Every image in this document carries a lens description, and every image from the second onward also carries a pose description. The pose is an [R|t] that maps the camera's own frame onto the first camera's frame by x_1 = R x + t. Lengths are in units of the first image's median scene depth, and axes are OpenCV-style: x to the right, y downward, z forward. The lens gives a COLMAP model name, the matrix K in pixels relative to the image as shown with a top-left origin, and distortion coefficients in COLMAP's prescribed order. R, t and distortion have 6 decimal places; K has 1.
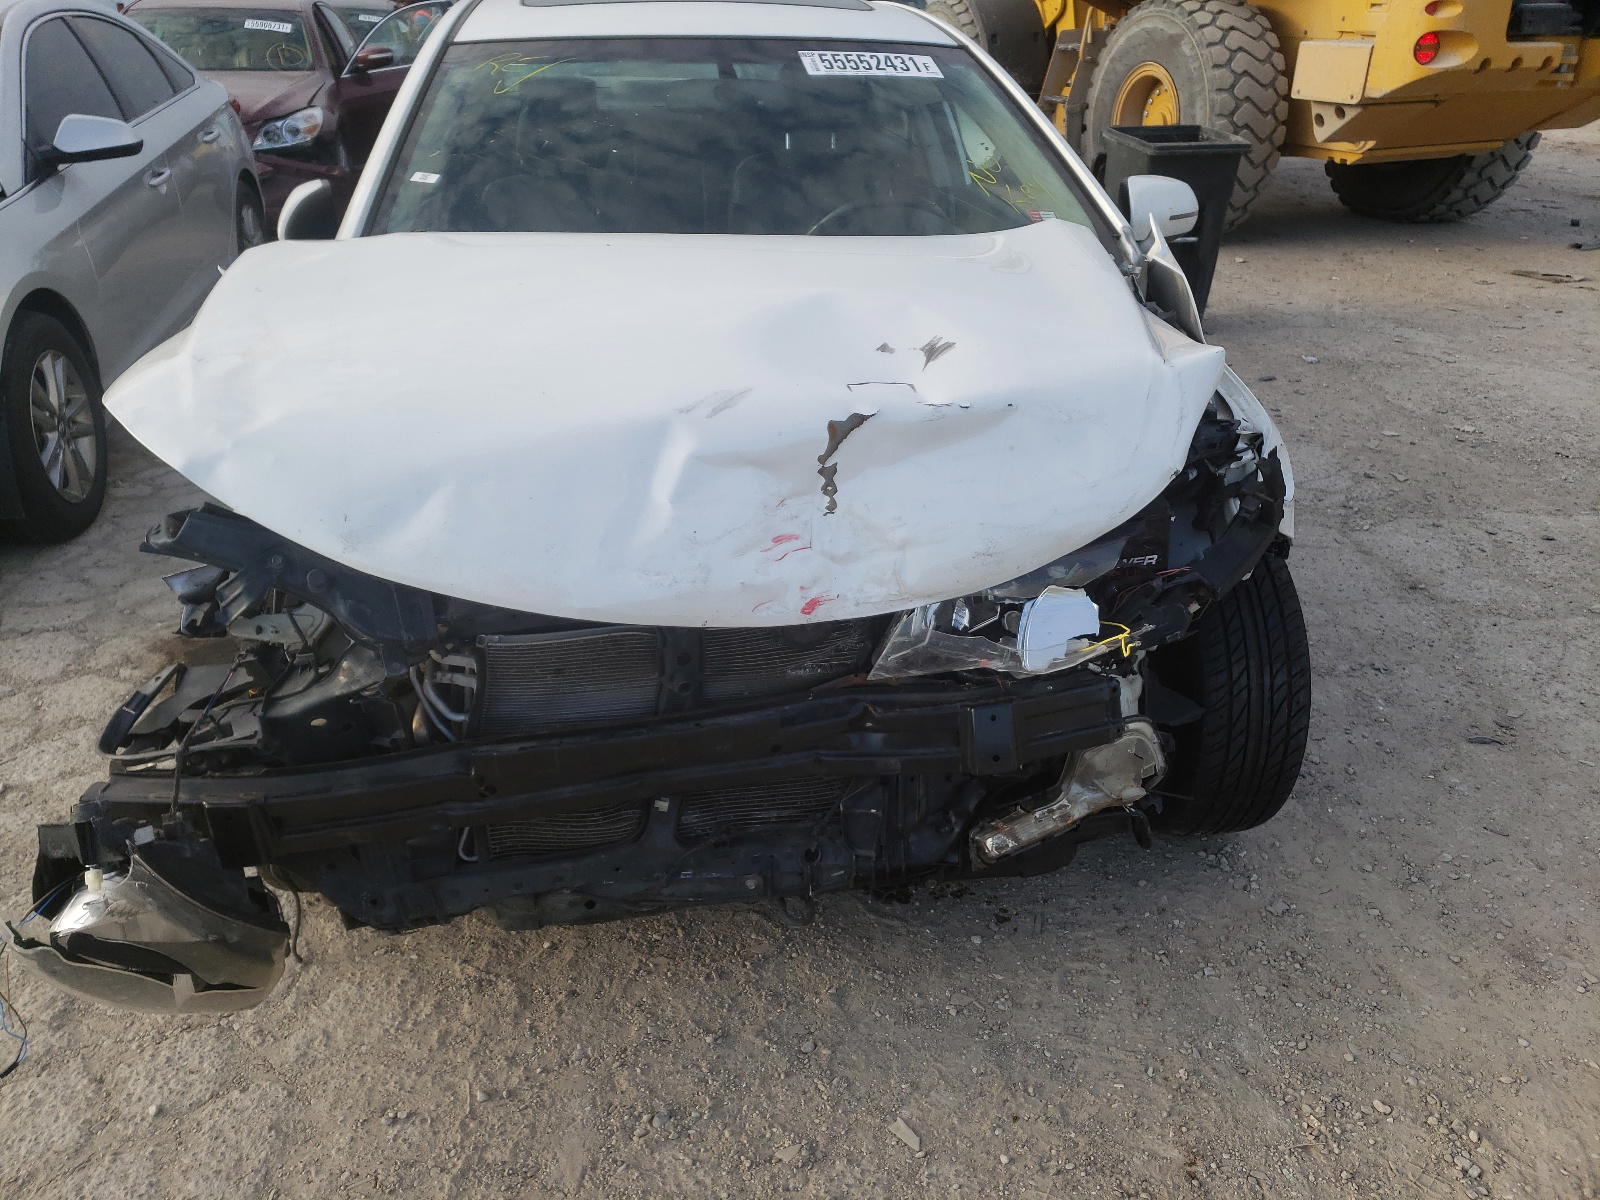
lens RADIAL K [[1224.9, 0, 800.0], [0, 1224.9, 600.0], [0, 0, 1]] dist [0.039482, -0.006367]
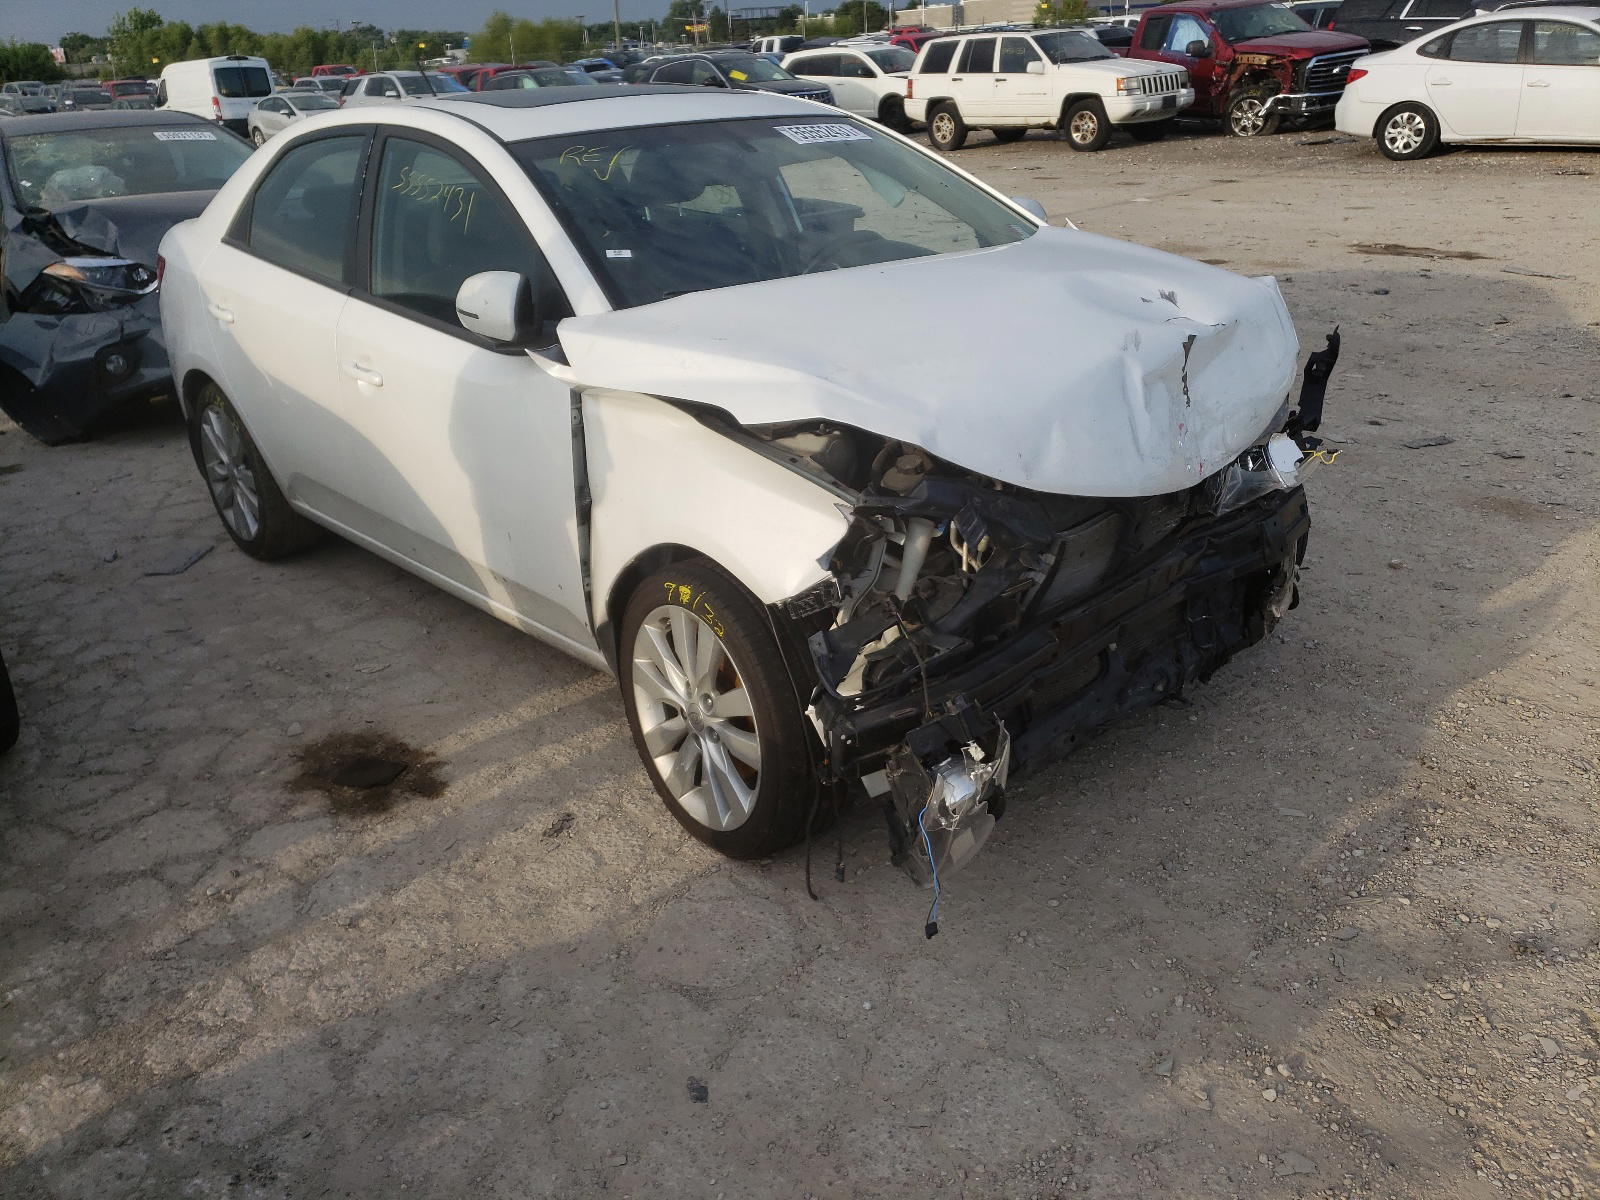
lens RADIAL K [[1218.7, 0, 798.2], [0, 1218.7, 621.8], [0, 0, 1]] dist [0.040592, -0.004013]
pose [[0.842942, -0.265728, 0.467800, -1.019882], [0.287073, 0.957538, 0.026632, 0.003137], [-0.455013, 0.111843, 0.883433, -0.055200]]
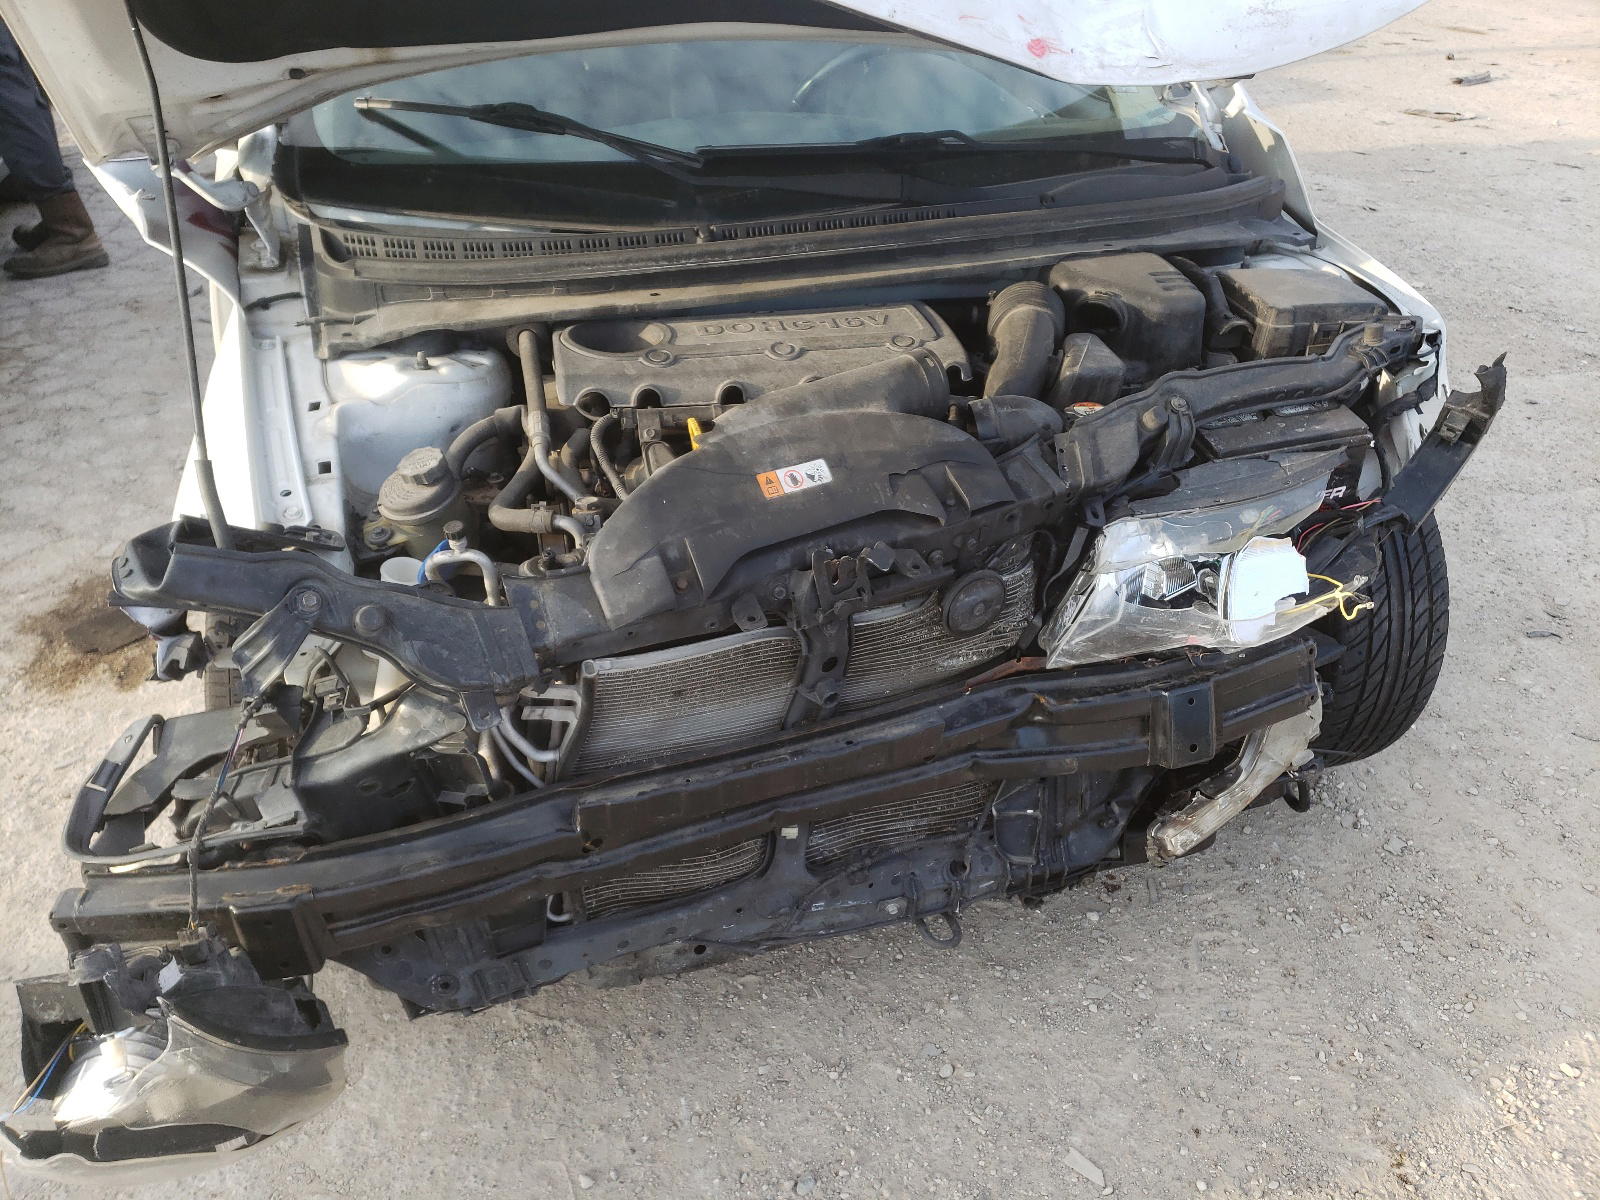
lens RADIAL K [[1218.7, 0, 798.2], [0, 1218.7, 621.8], [0, 0, 1]] dist [0.040592, -0.004013]
pose [[0.989511, -0.071329, 0.125617, -0.194348], [0.054631, 0.989784, 0.131694, -0.076450], [-0.133727, -0.123451, 0.983299, 0.209525]]
